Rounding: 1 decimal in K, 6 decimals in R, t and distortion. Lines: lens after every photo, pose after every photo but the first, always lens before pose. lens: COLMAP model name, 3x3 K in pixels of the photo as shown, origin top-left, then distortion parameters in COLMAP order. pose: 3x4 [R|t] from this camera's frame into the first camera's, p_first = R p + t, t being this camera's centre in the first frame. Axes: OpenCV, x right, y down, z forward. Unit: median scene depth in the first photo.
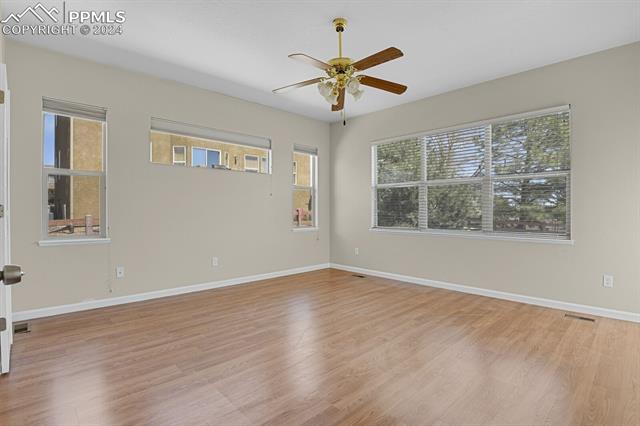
lens RADIAL K [[315.0, 0, 320.0], [0, 315.0, 212.2], [0, 0, 1]] dist [-0.021394, -0.003193]
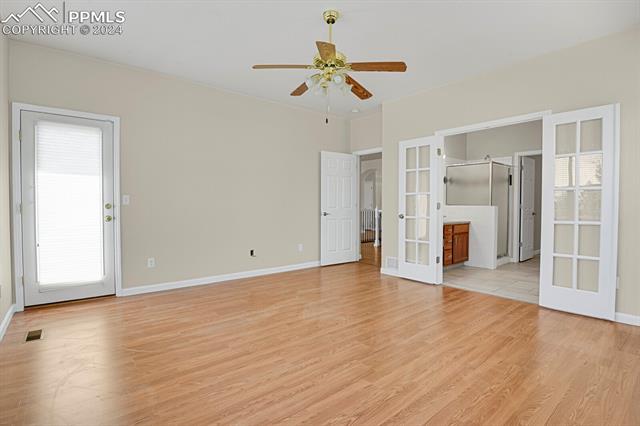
lens RADIAL K [[315.0, 0, 319.7], [0, 315.0, 211.2], [0, 0, 1]] dist [-0.021394, -0.003193]
pose [[-0.997159, -0.007076, 0.074993, 0.021405], [-0.005052, 0.999619, 0.027152, -0.014349], [-0.075157, 0.026696, -0.996814, 1.854151]]
